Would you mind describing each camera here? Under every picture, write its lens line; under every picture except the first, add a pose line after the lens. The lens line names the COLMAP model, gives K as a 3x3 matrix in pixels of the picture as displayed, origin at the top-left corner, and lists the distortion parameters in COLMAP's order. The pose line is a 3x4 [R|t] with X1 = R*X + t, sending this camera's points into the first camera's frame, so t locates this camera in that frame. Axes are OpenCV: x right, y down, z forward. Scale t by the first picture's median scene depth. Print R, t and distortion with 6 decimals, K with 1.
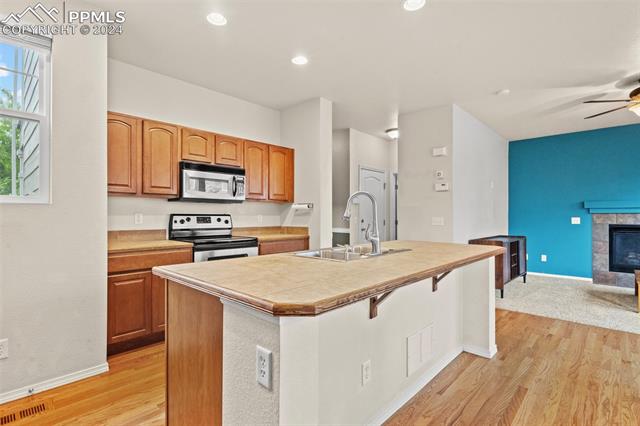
lens RADIAL K [[316.2, 0, 318.3], [0, 316.2, 213.7], [0, 0, 1]] dist [-0.002719, -0.000613]
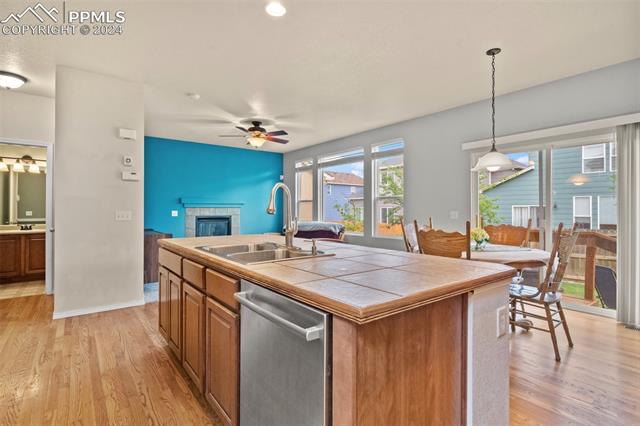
lens RADIAL K [[316.2, 0, 318.9], [0, 316.2, 209.5], [0, 0, 1]] dist [-0.002719, -0.000613]
pose [[0.156354, 0.001195, 0.987700, -0.358310], [-0.007196, 0.999974, -0.000070, 0.003940], [-0.987675, -0.007097, 0.156359, 0.333482]]
